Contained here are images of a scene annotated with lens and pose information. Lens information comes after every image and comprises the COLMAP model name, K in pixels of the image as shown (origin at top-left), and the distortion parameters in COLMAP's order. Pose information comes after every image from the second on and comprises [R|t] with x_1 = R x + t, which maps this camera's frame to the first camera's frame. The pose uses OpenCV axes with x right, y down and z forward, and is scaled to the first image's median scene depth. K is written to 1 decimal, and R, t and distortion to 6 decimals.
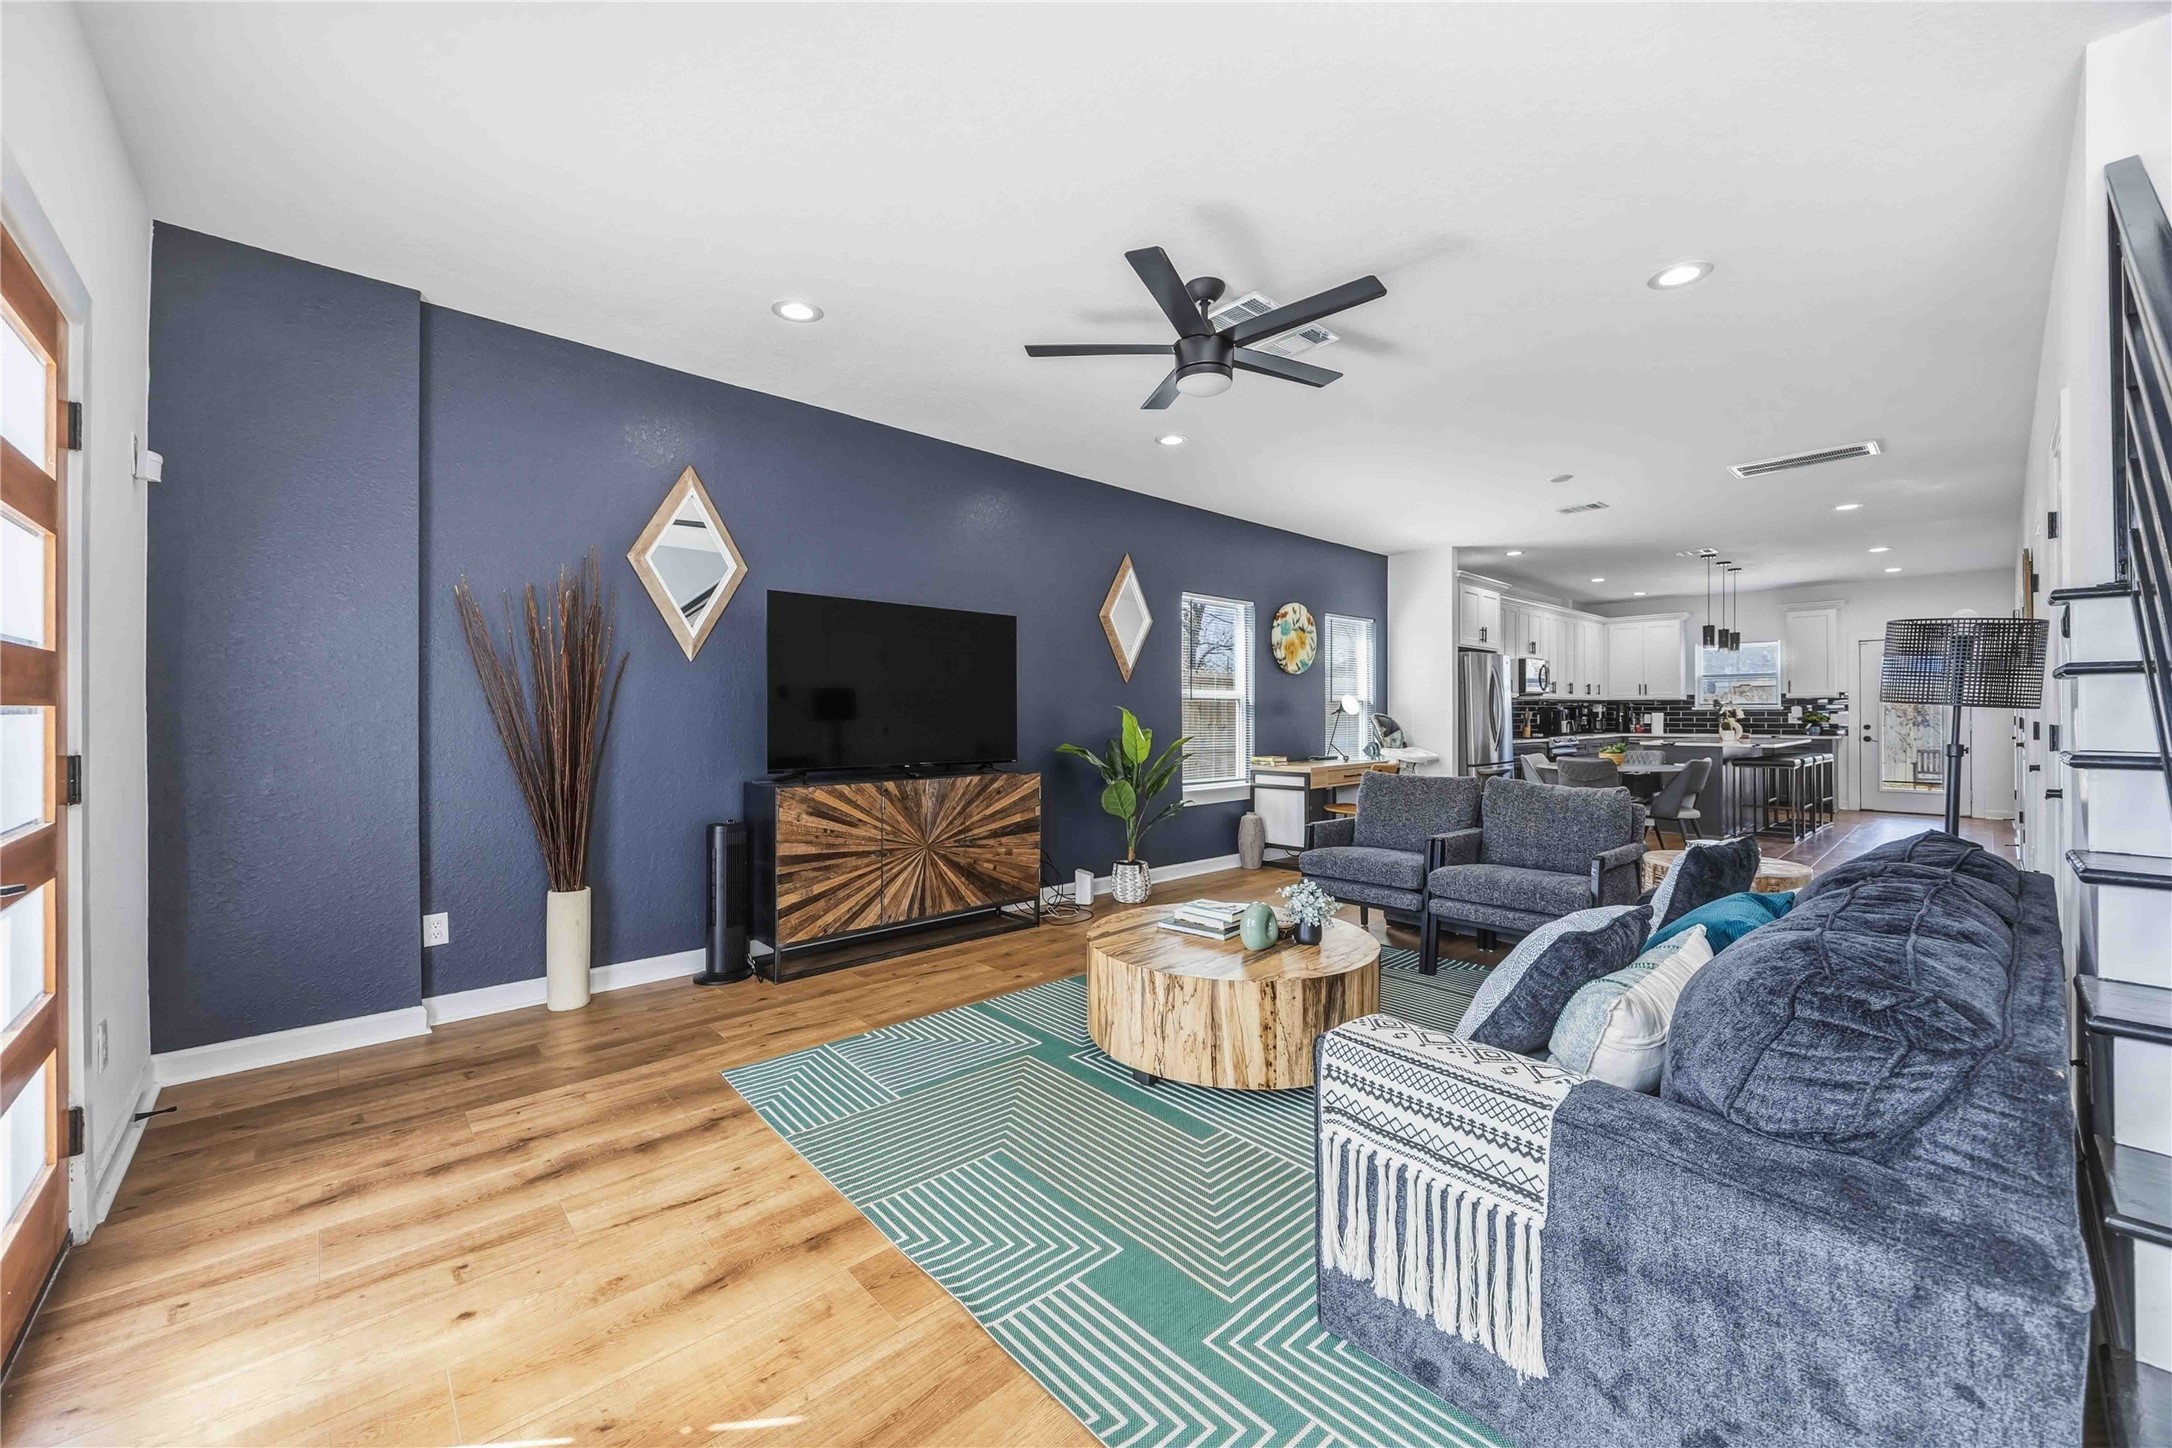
lens RADIAL K [[835.5, 0, 1093.3], [0, 835.5, 713.2], [0, 0, 1]] dist [-0.002047, -0.000055]
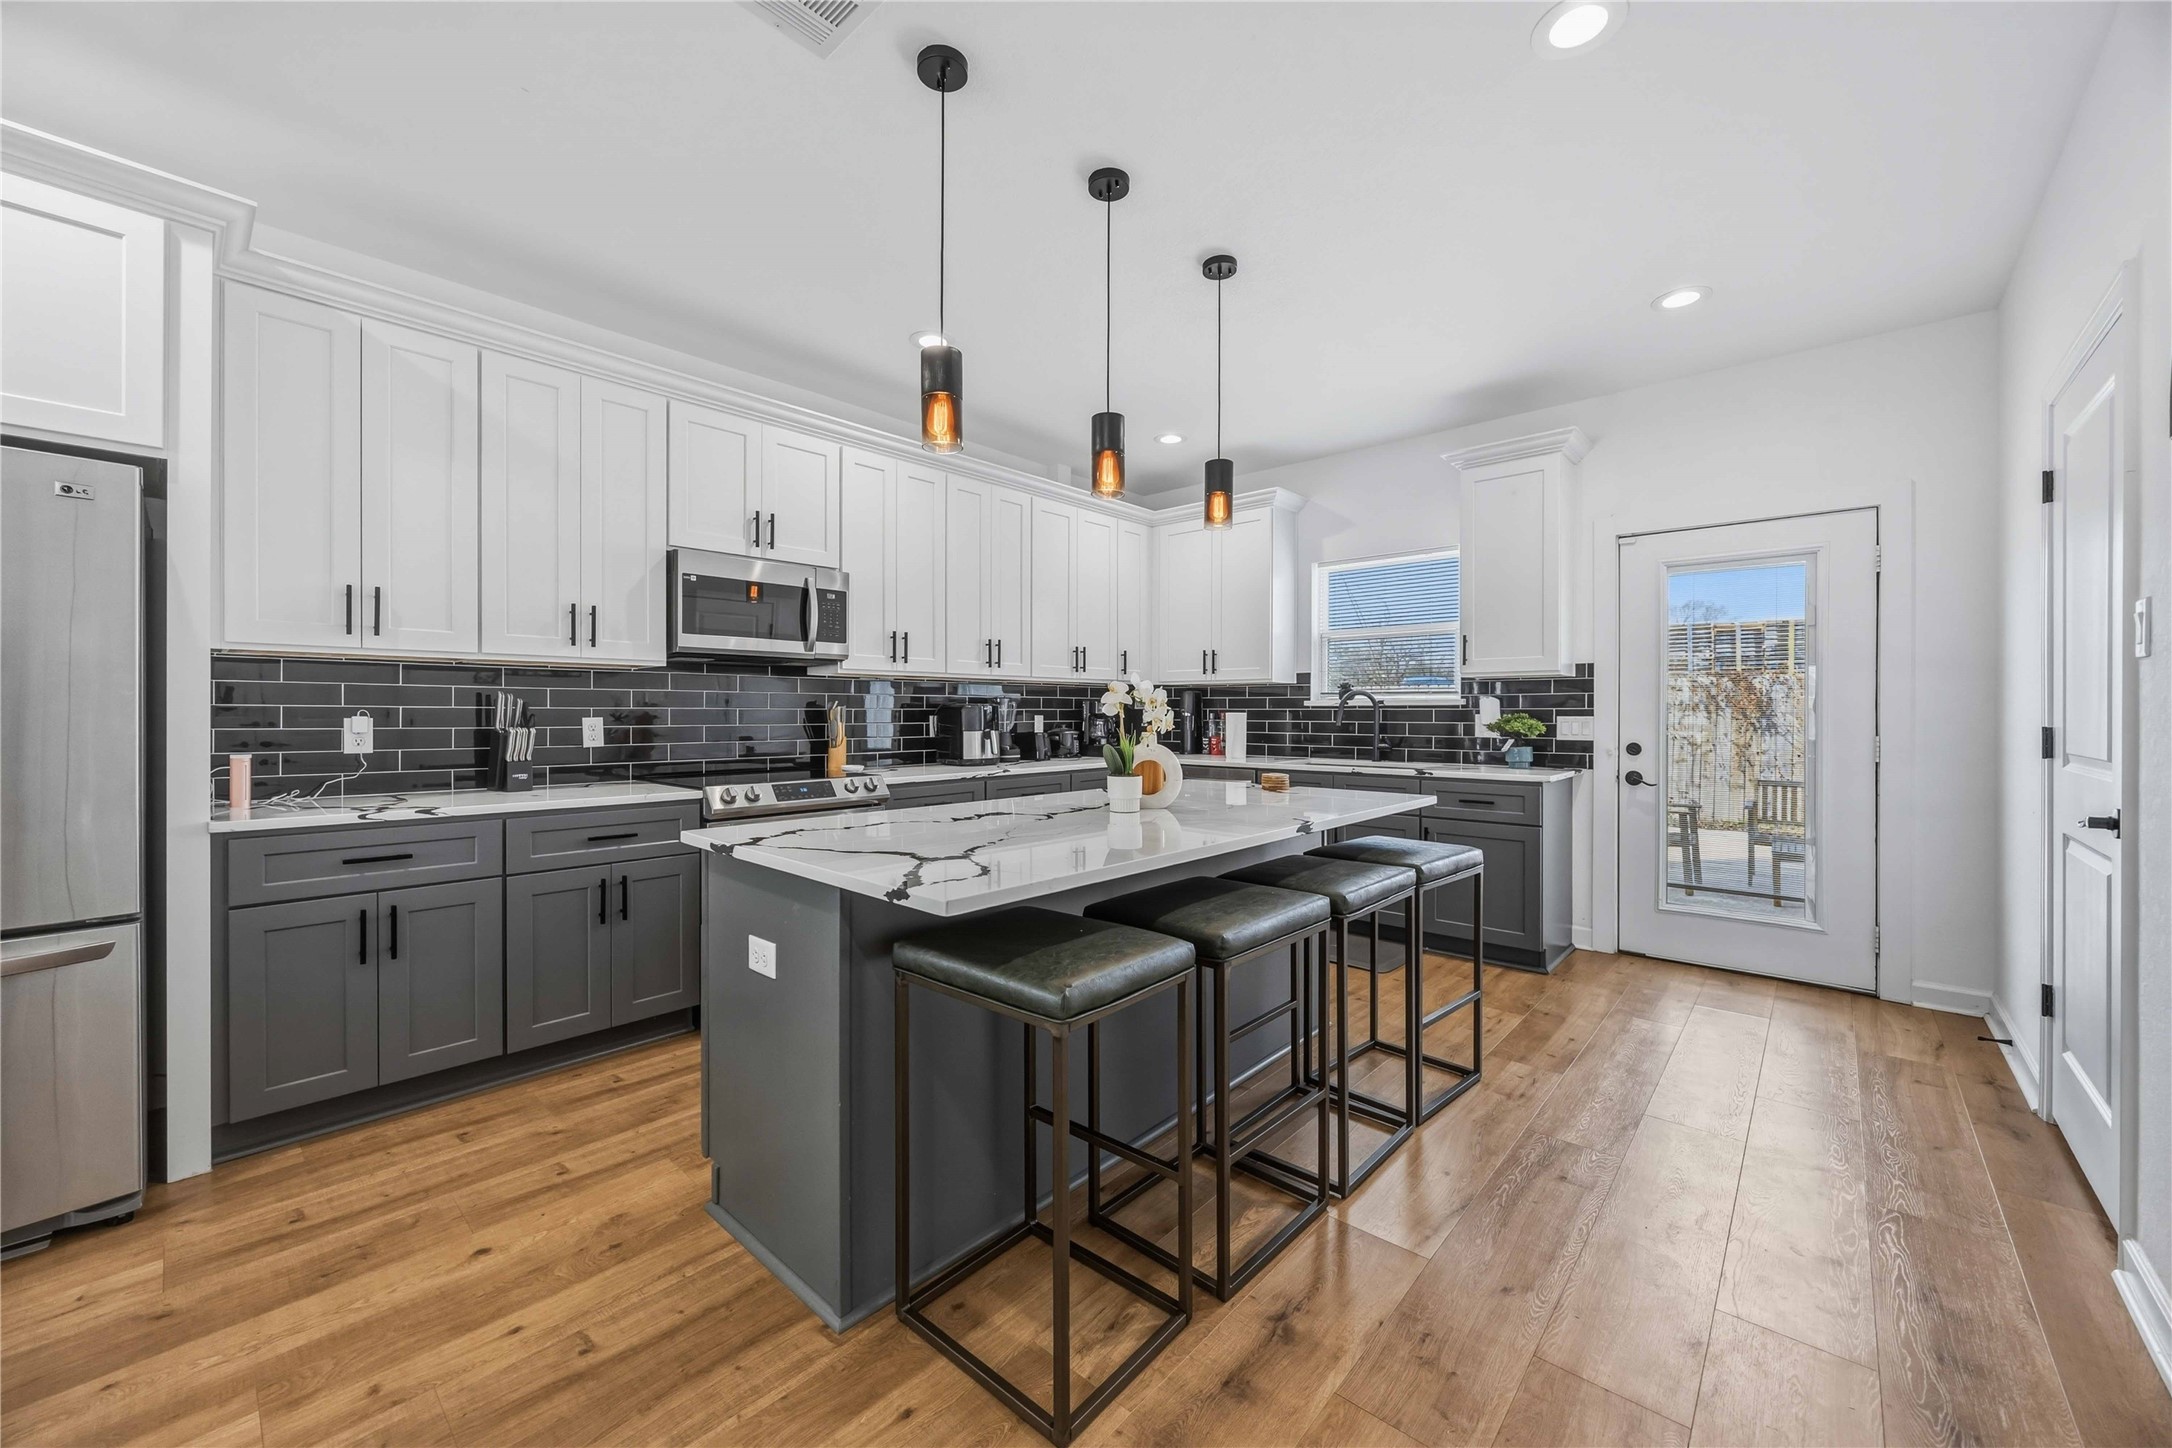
lens RADIAL K [[830.2, 0, 1080.7], [0, 830.2, 717.0], [0, 0, 1]] dist [-0.001526, 0.000011]
pose [[0.996436, 0.004745, 0.084224, 0.564922], [-0.005226, 0.999971, 0.005495, 0.000215], [-0.084196, -0.005916, 0.996432, 0.559792]]
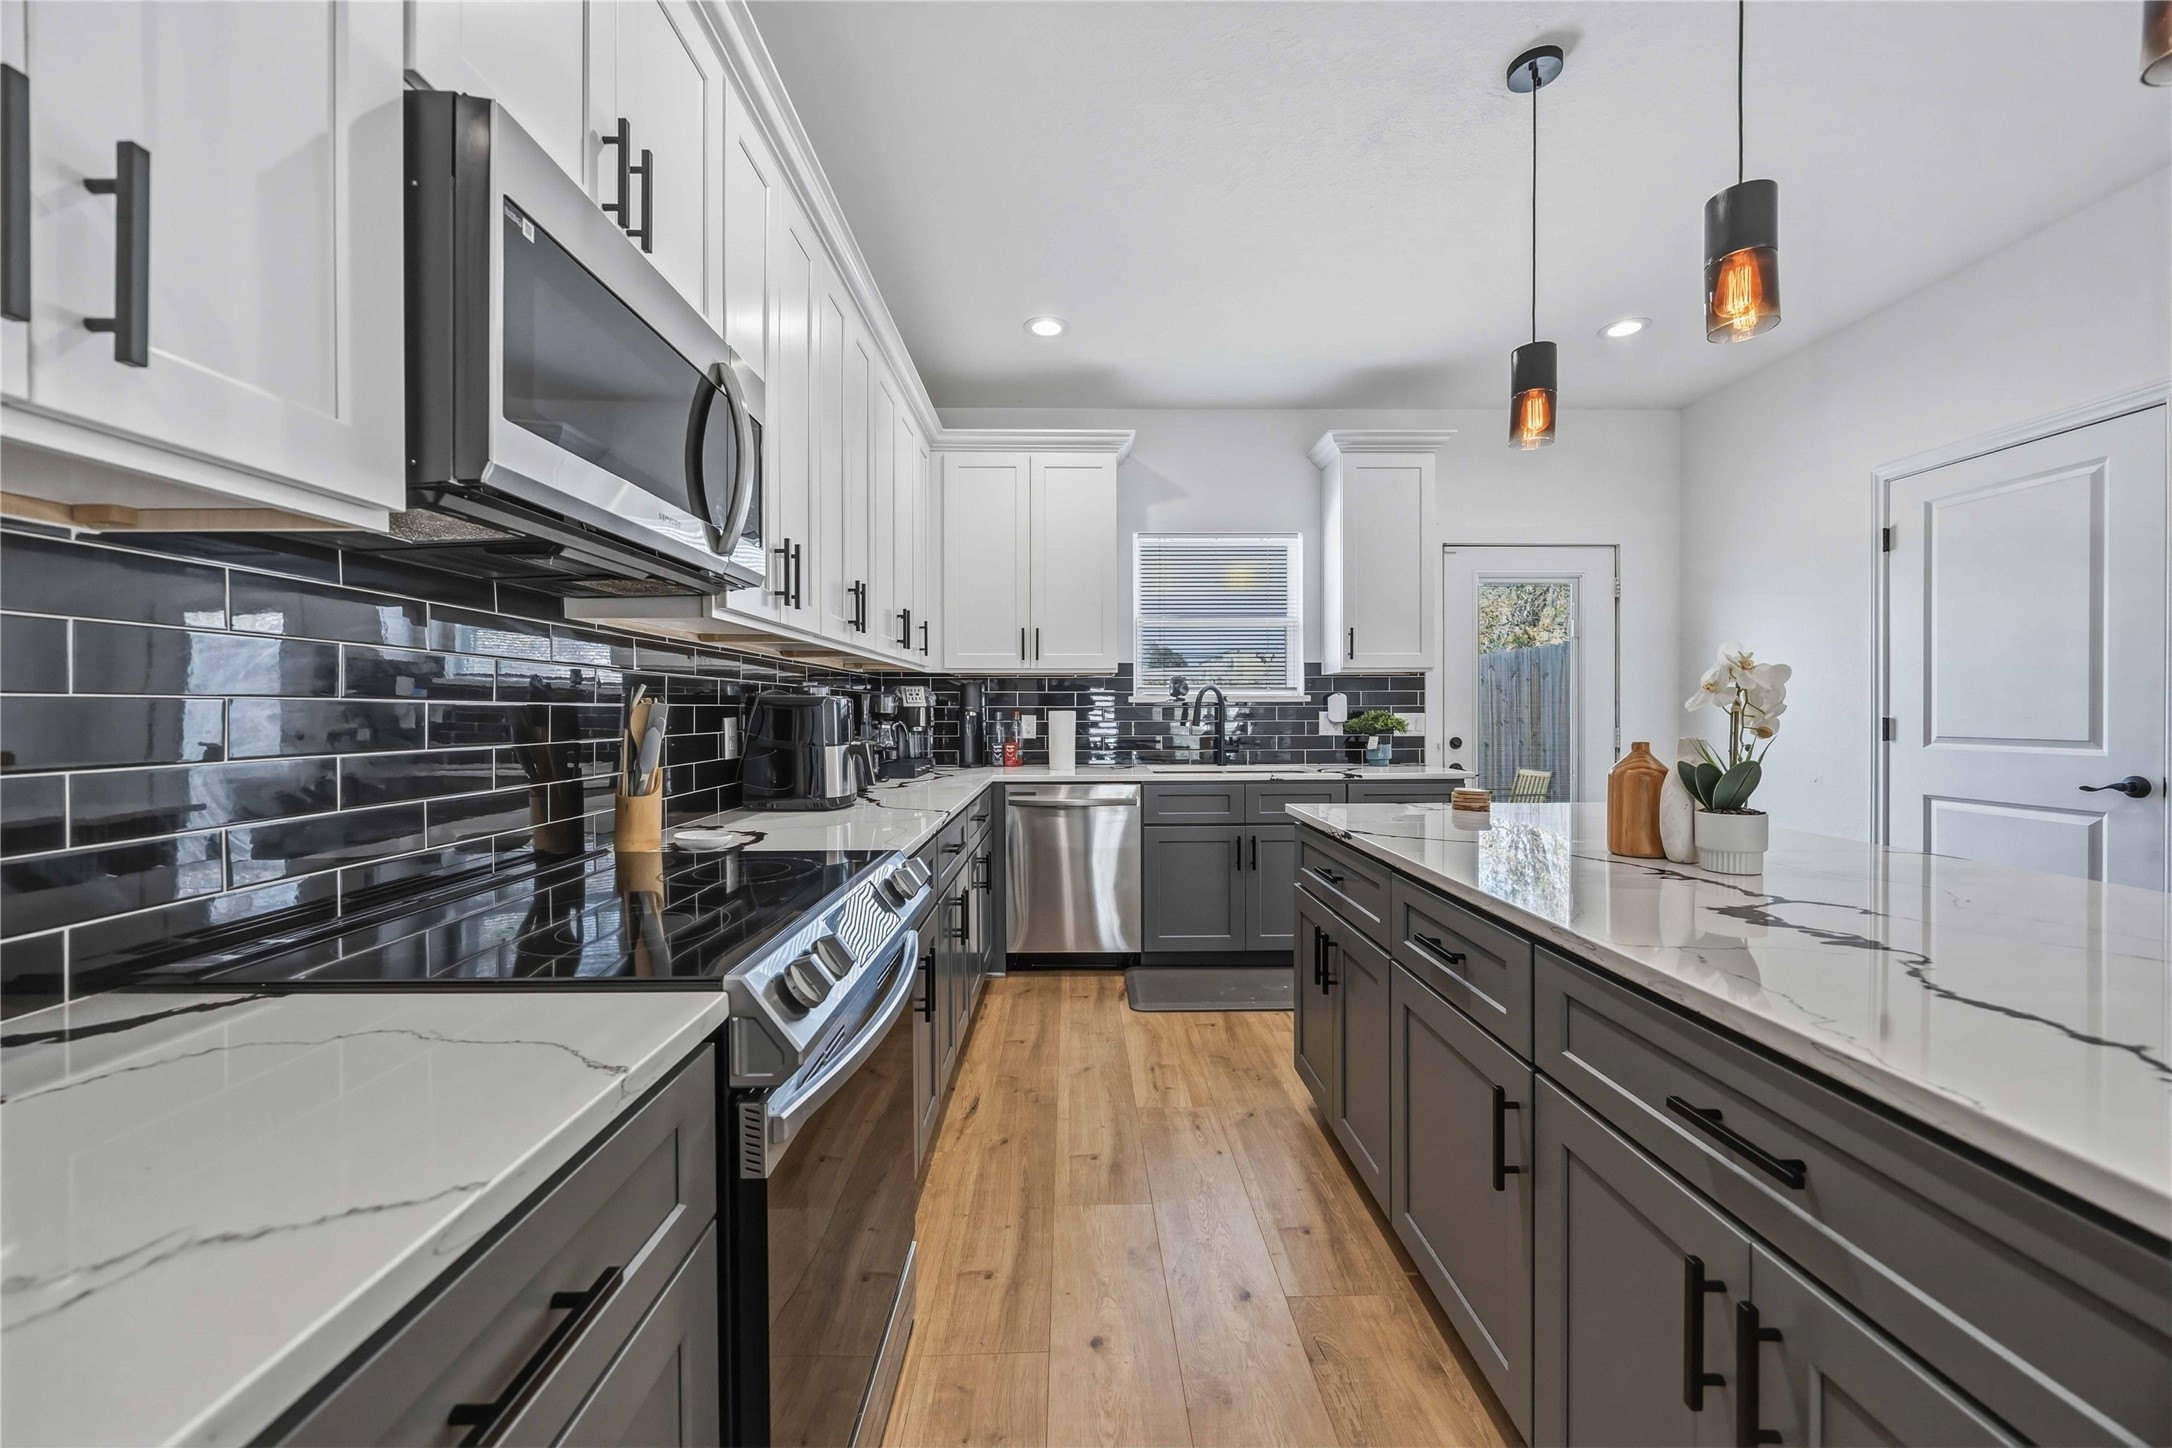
lens RADIAL K [[816.3, 0, 1086.0], [0, 816.3, 724.0], [0, 0, 1]] dist [0.001589, 0.000105]
pose [[0.676868, -0.009796, 0.736039, 0.431910], [-0.000820, 0.999901, 0.014062, 0.000675], [-0.736104, -0.010122, 0.676793, 0.771011]]
